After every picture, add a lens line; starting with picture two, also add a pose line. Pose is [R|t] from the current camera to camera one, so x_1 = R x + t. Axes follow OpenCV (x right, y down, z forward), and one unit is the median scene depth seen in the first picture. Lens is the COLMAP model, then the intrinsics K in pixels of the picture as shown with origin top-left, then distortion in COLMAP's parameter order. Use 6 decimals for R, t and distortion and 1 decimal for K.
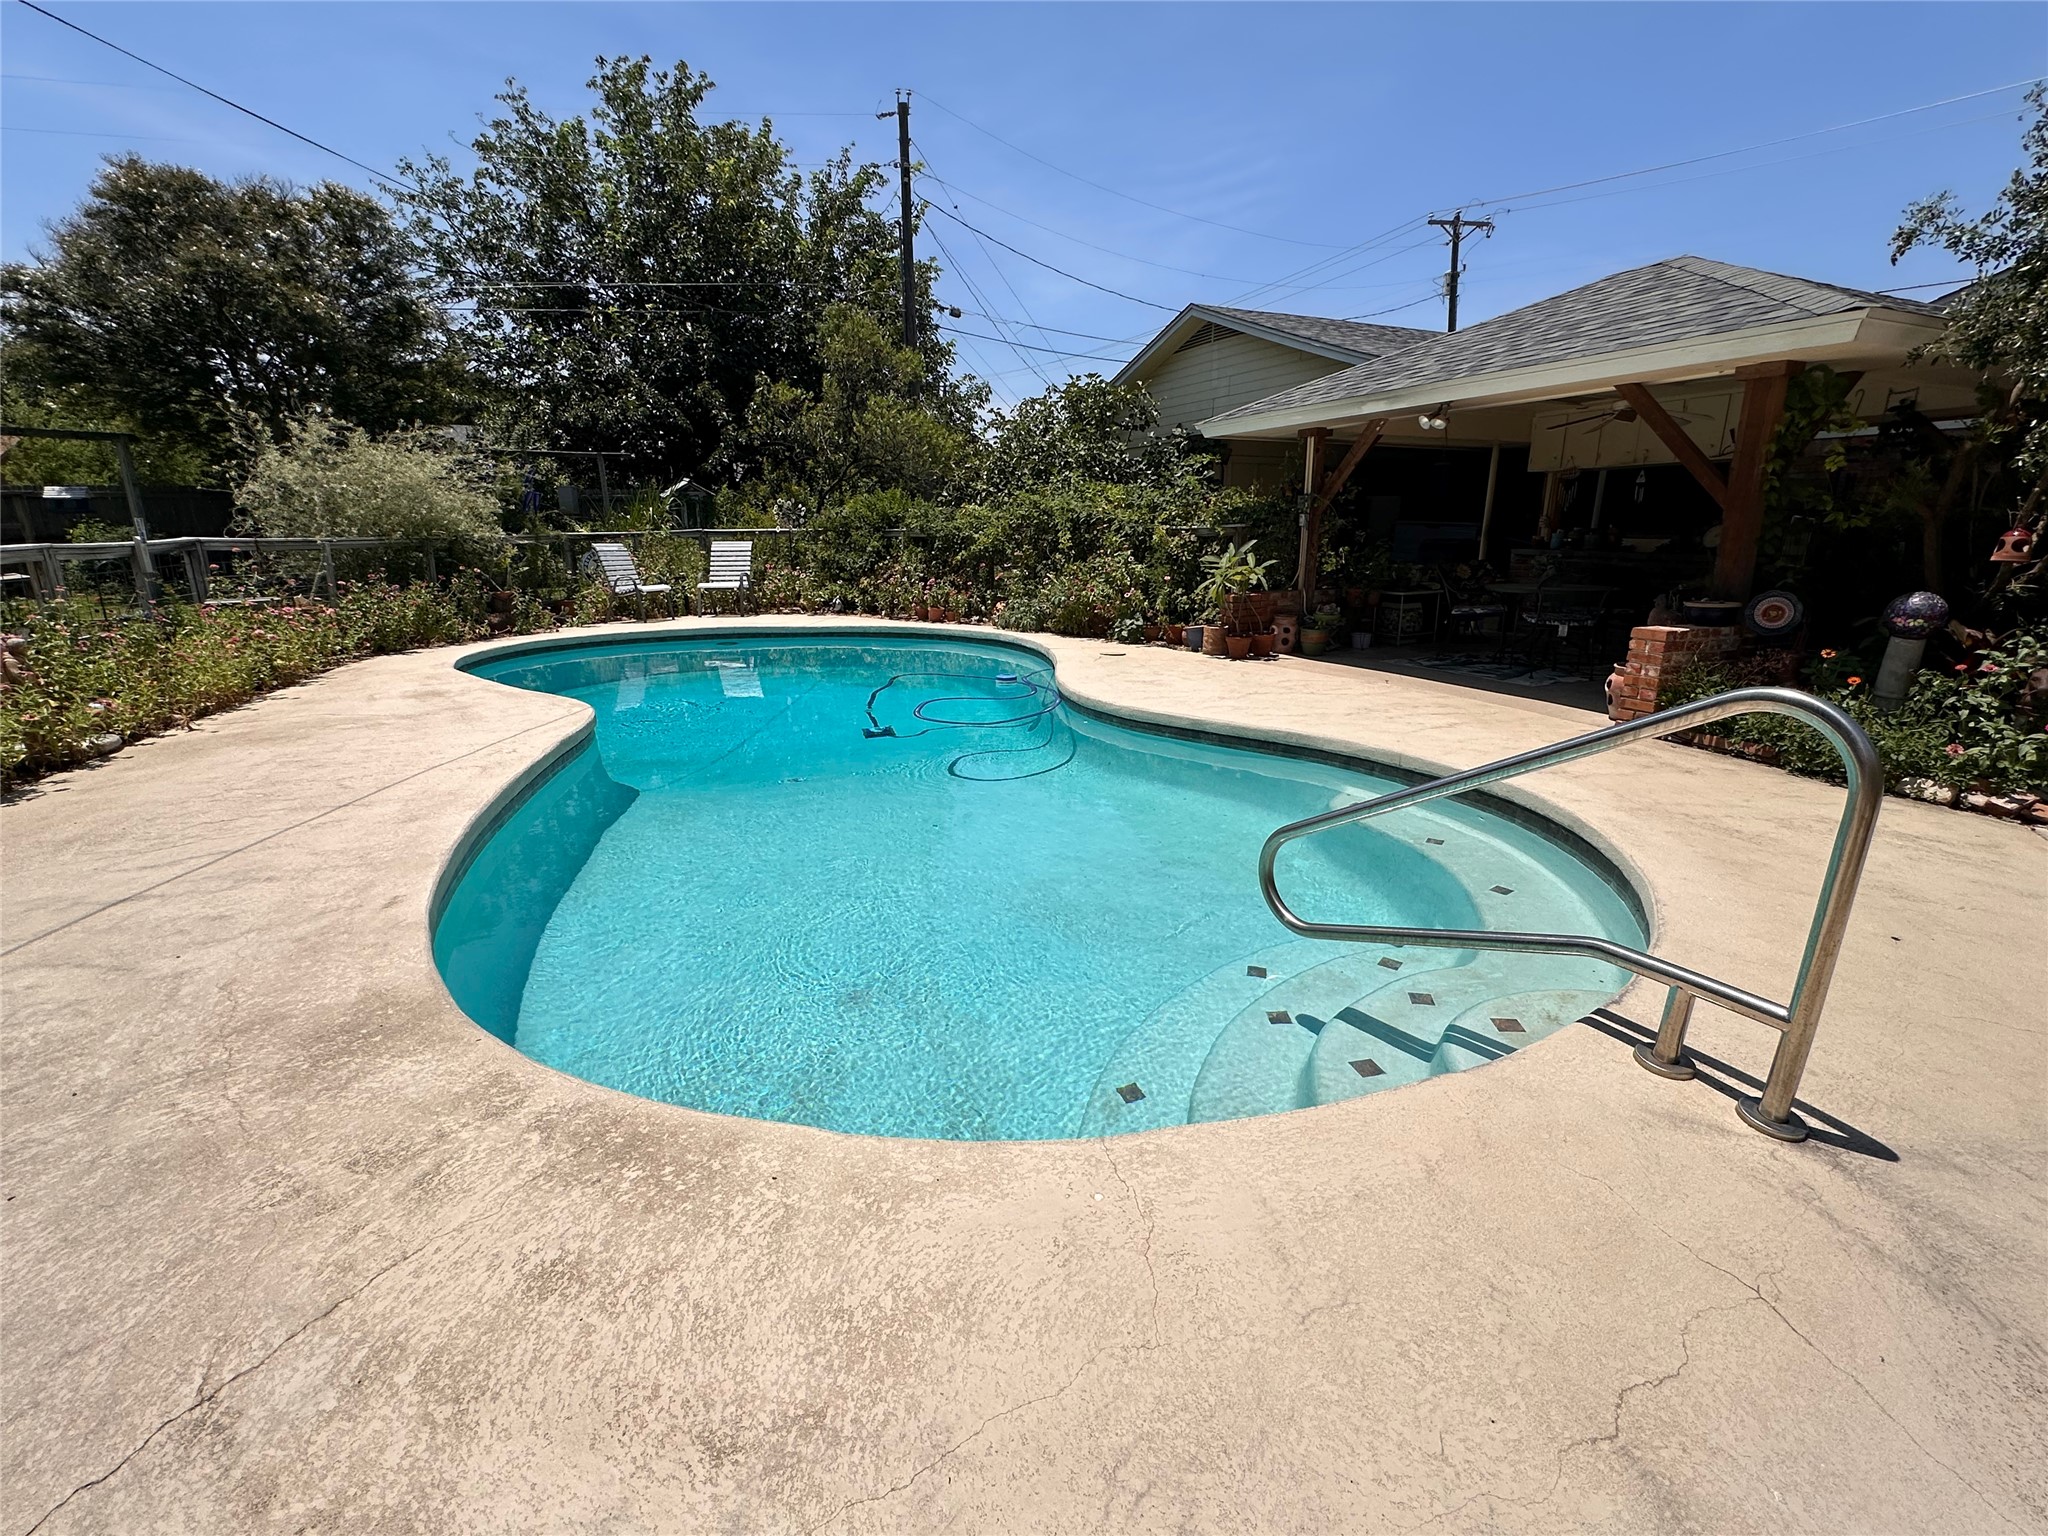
lens RADIAL K [[912.2, 0, 1026.1], [0, 912.2, 766.2], [0, 0, 1]] dist [-0.012273, 0.002514]
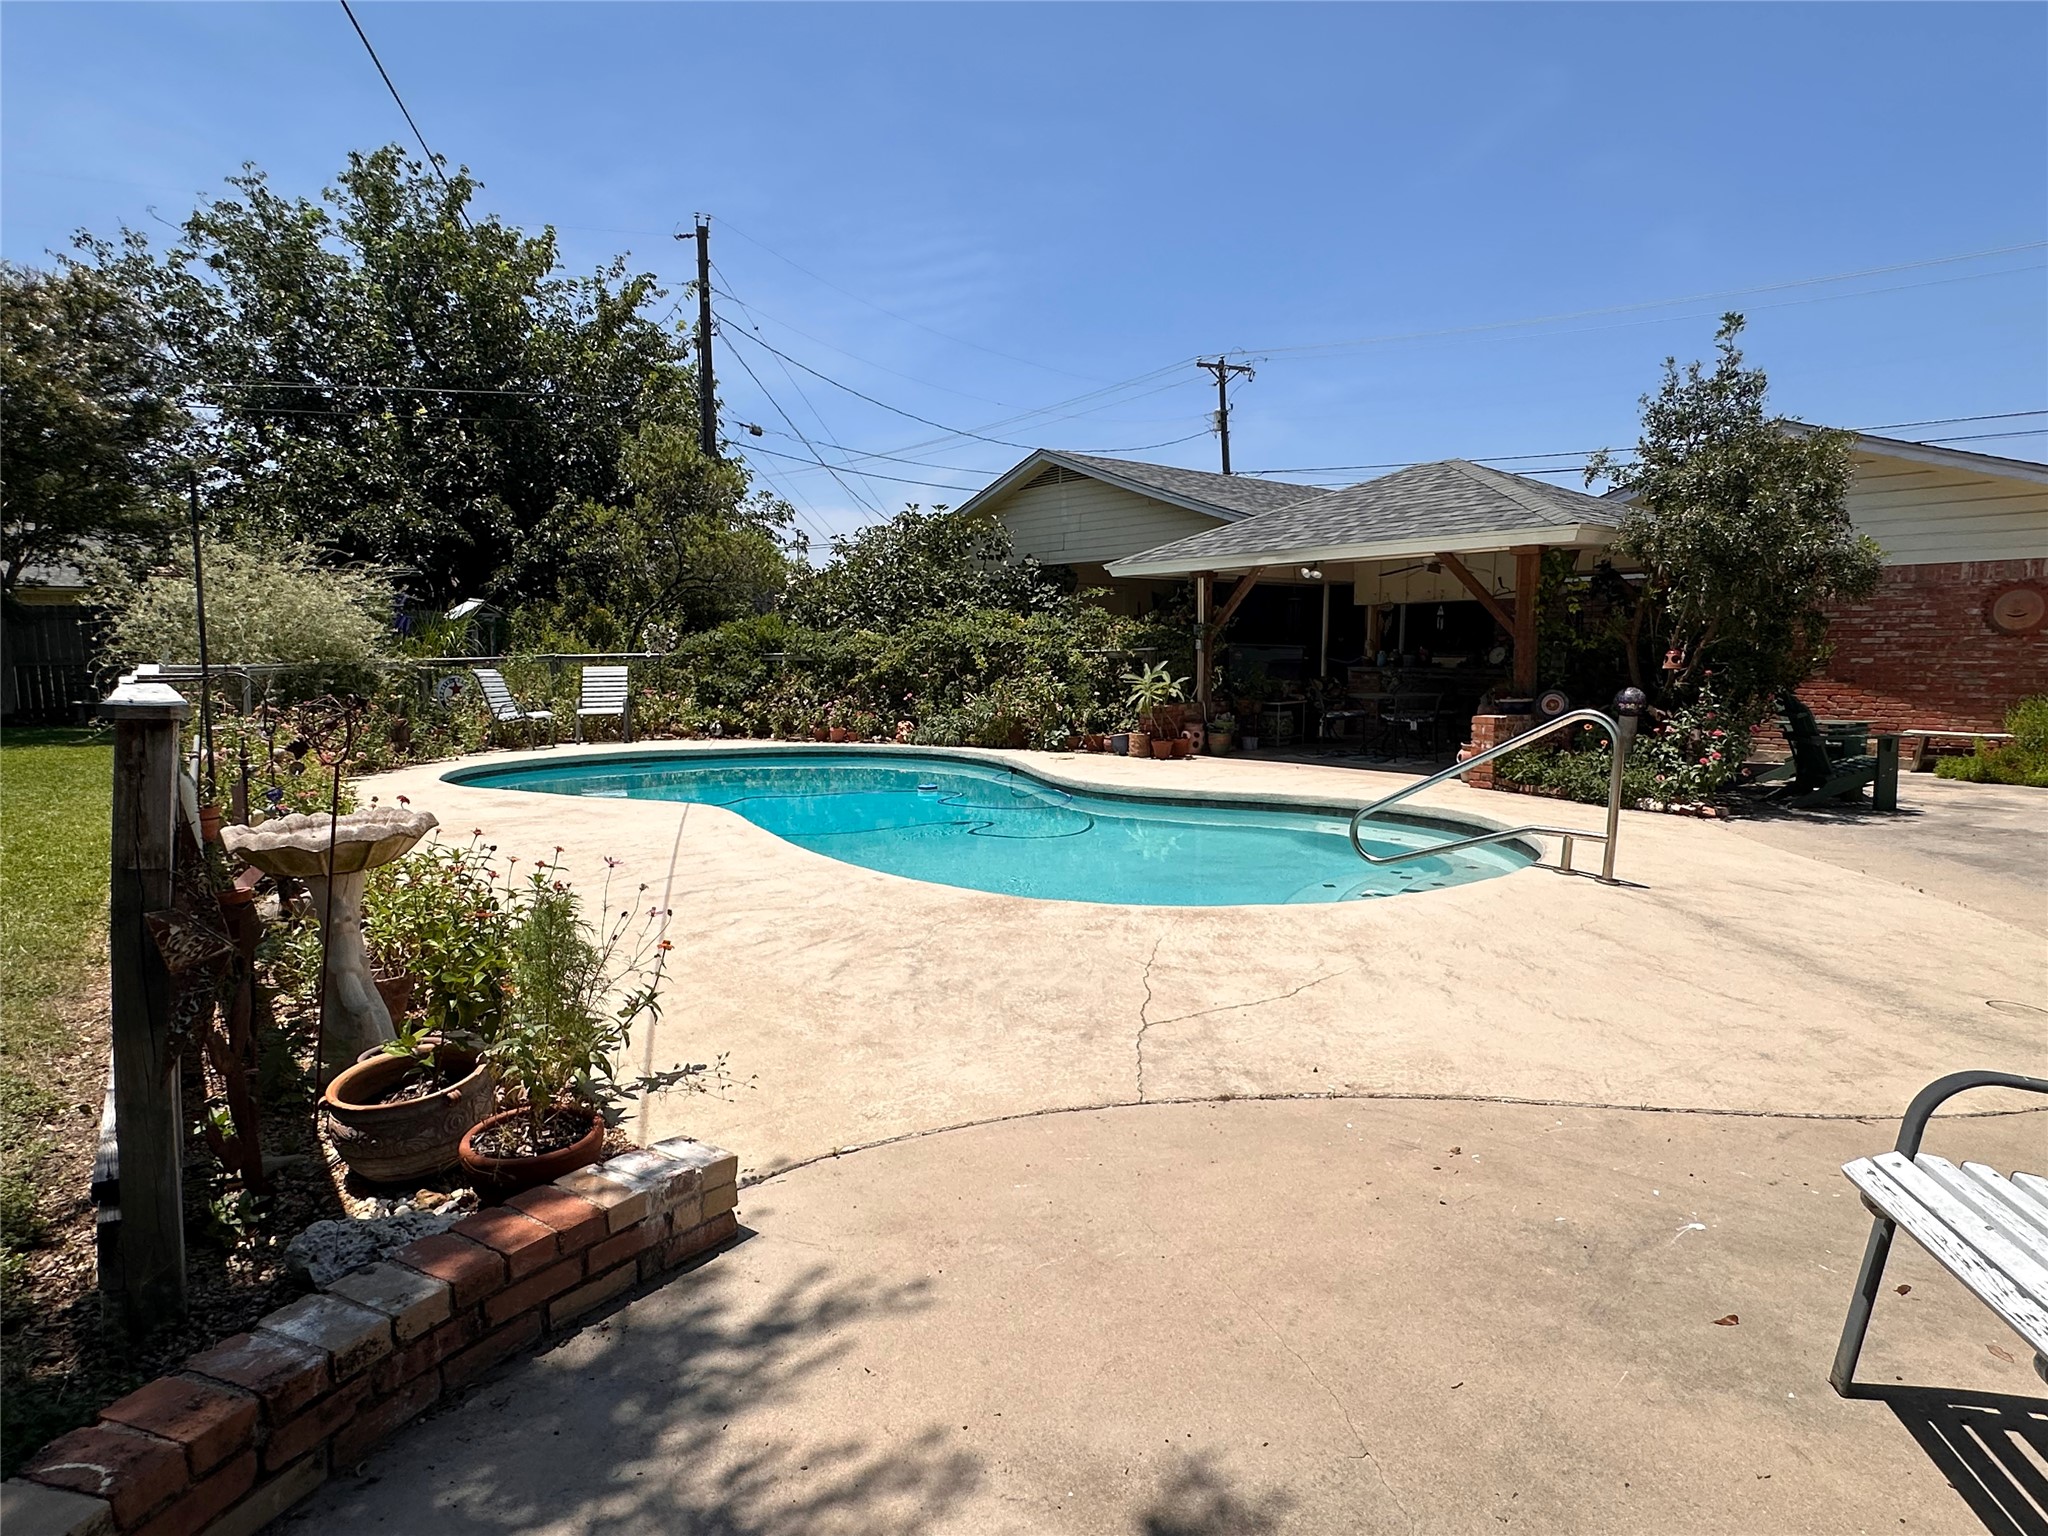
lens RADIAL K [[1126.5, 0, 1021.2], [0, 1126.5, 769.1], [0, 0, 1]] dist [-0.016283, 0.000161]
pose [[0.963968, -0.031032, 0.264202, -0.290014], [0.070440, 0.987498, -0.141021, 0.076560], [-0.256522, 0.154550, 0.954102, -0.298283]]
